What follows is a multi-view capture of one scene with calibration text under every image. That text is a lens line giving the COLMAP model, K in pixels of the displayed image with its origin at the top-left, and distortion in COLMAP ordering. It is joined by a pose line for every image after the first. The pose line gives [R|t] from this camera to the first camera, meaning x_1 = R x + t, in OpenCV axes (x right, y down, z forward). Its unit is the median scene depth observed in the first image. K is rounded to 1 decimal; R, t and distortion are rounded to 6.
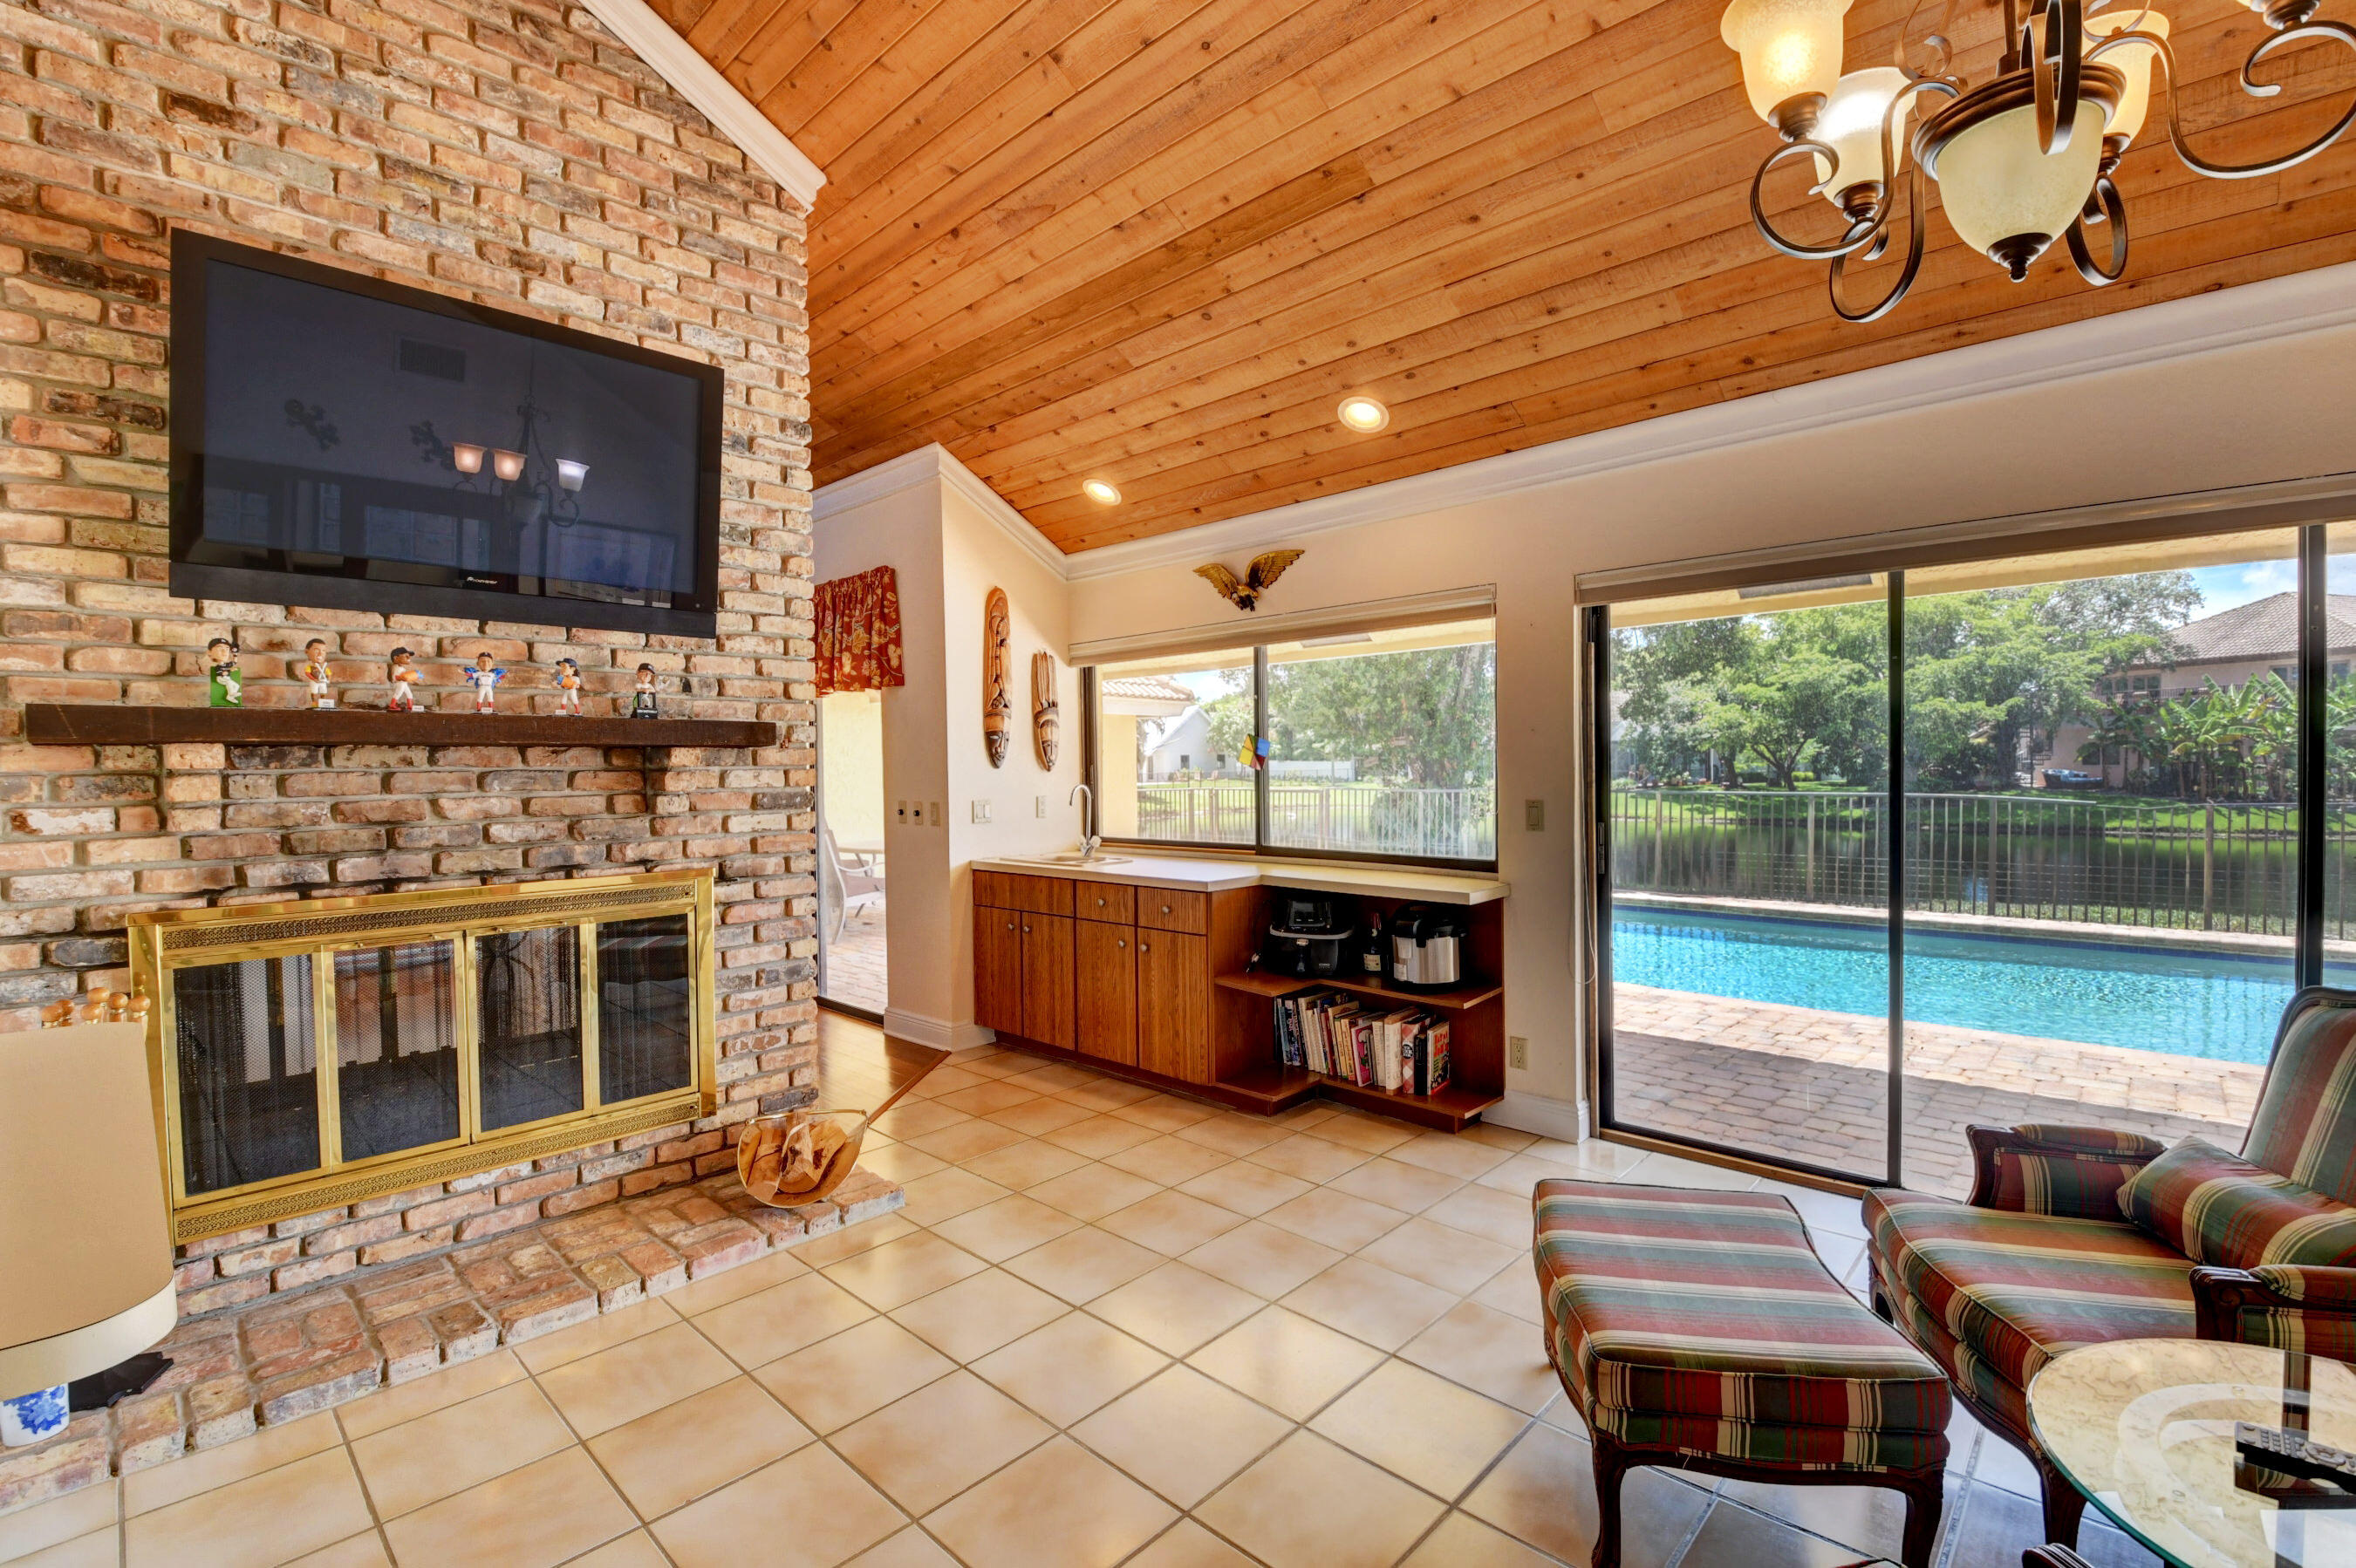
lens RADIAL K [[1037.7, 0, 1166.7], [0, 1037.7, 789.4], [0, 0, 1]] dist [-0.005333, -0.011507]
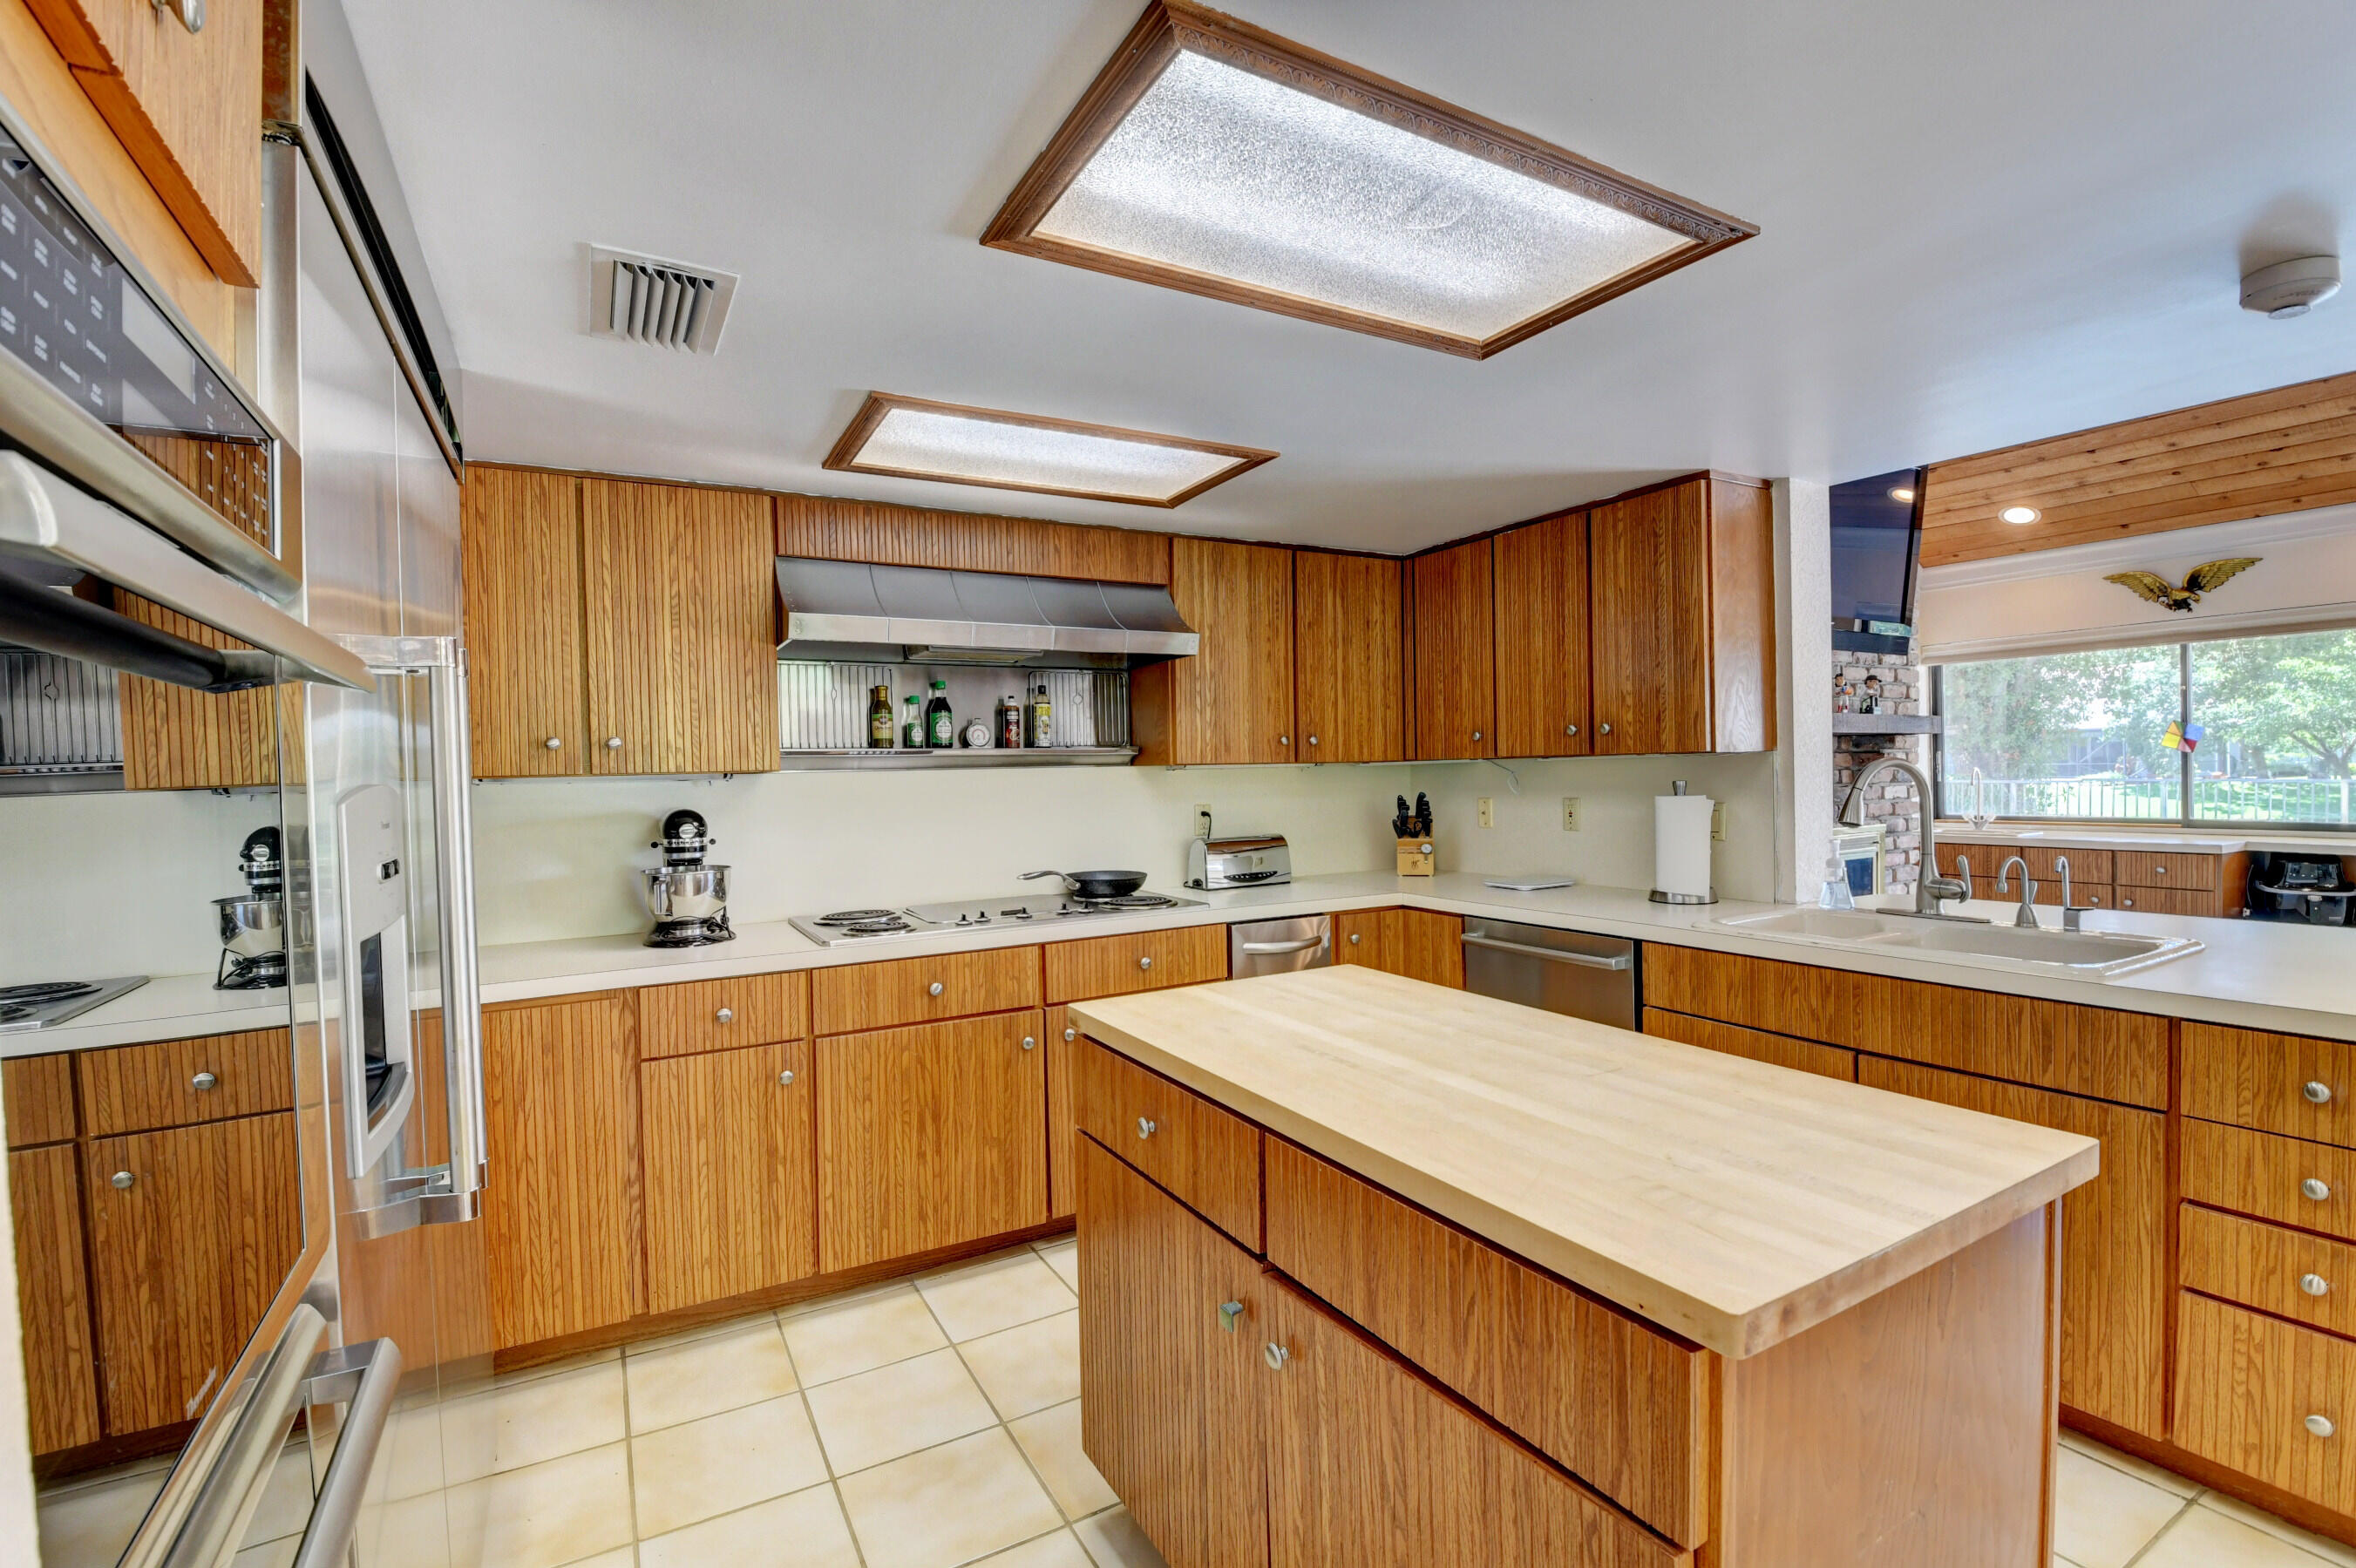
lens RADIAL K [[1037.8, 0, 1186.5], [0, 1037.8, 791.3], [0, 0, 1]] dist [-0.005333, -0.011507]
pose [[0.957755, -0.002459, -0.287576, -0.873993], [0.002966, 0.999995, 0.001327, 0.026623], [0.287571, -0.002124, 0.957757, -0.529890]]
